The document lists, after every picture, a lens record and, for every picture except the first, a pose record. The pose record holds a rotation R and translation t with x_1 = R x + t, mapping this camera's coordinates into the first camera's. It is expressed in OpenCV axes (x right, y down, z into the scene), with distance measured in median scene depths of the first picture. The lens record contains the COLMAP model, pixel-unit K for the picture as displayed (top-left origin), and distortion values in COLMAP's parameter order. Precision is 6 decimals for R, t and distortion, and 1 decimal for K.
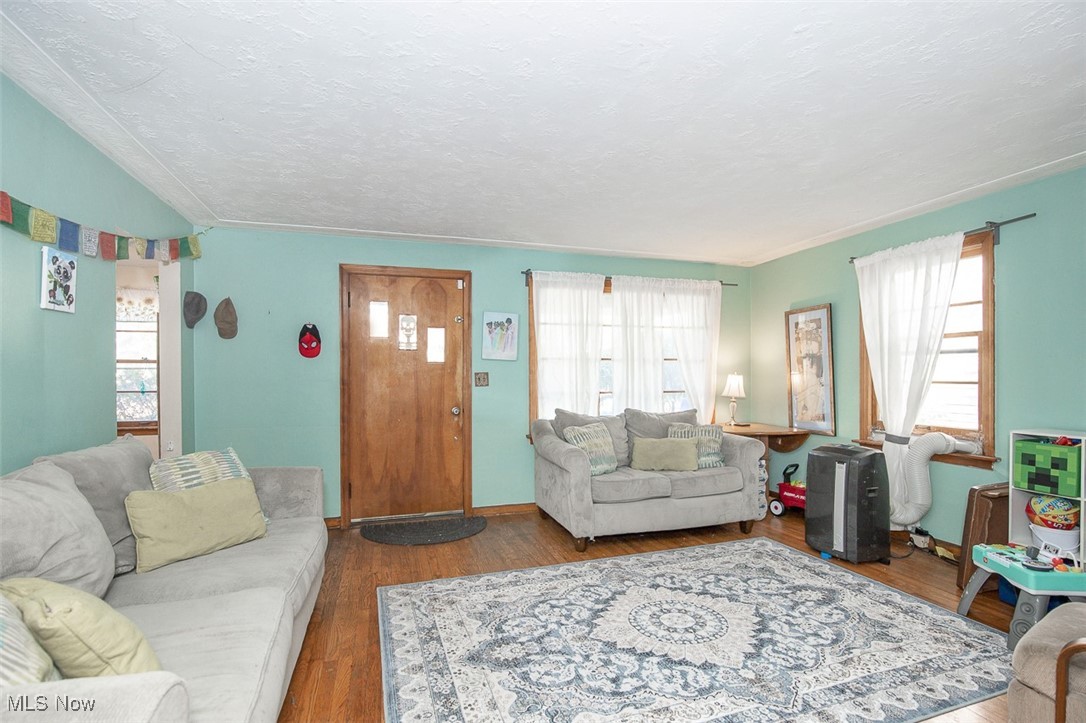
lens RADIAL K [[512.6, 0, 541.3], [0, 512.6, 377.2], [0, 0, 1]] dist [-0.002668, -0.000162]
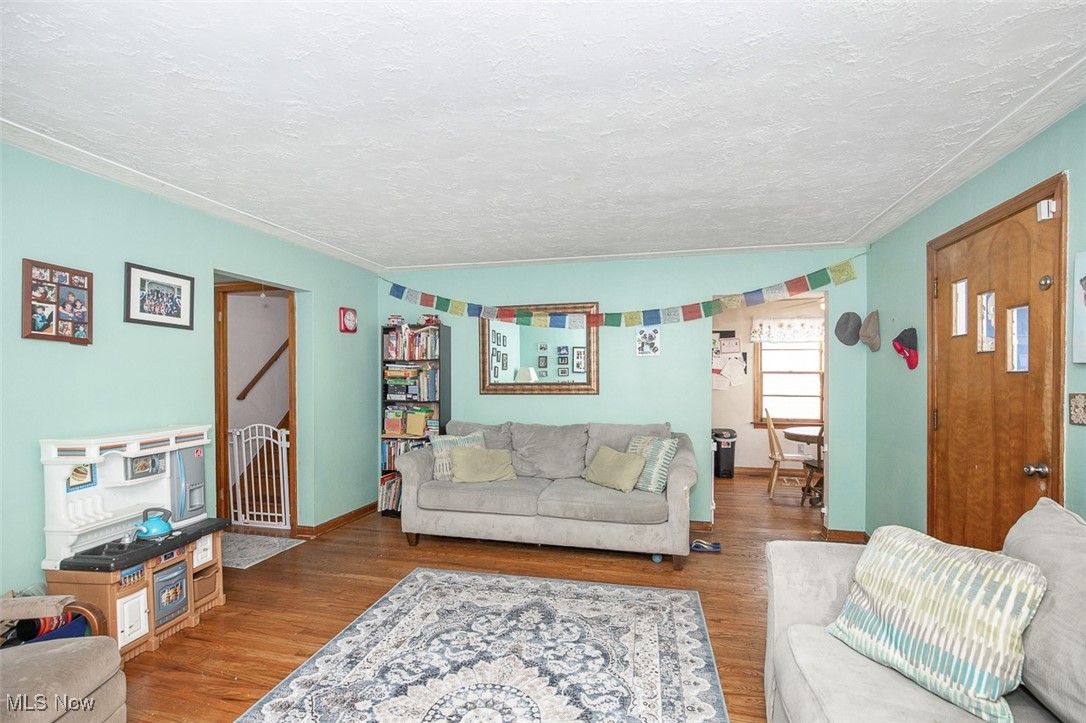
lens RADIAL K [[501.3, 0, 543.5], [0, 501.3, 381.7], [0, 0, 1]] dist [-0.002372, 0.000389]
pose [[-0.508637, 0.007325, -0.860950, 0.853269], [0.000219, 0.999965, 0.008378, -0.040279], [0.860981, 0.004073, -0.508621, 1.449981]]
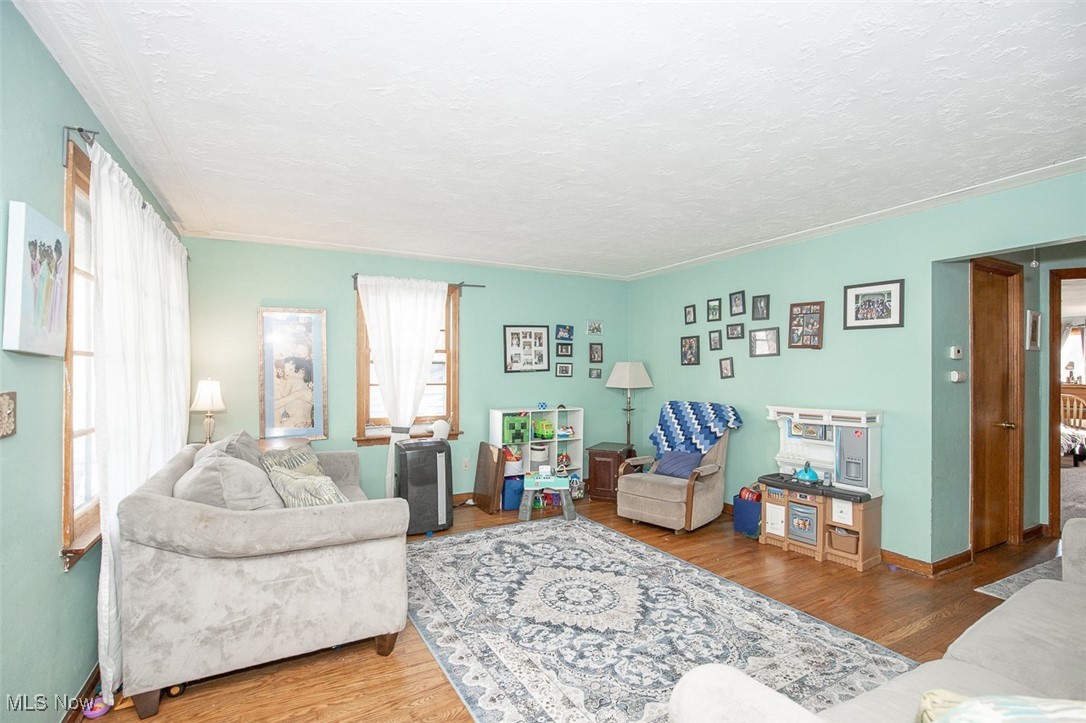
lens RADIAL K [[503.4, 0, 542.0], [0, 503.4, 369.0], [0, 0, 1]] dist [-0.011822, 0.000135]
pose [[-0.194938, 0.000097, 0.980816, -0.843288], [-0.000353, 1.000000, -0.000169, -0.043146], [-0.980816, -0.000379, -0.194938, 1.299987]]
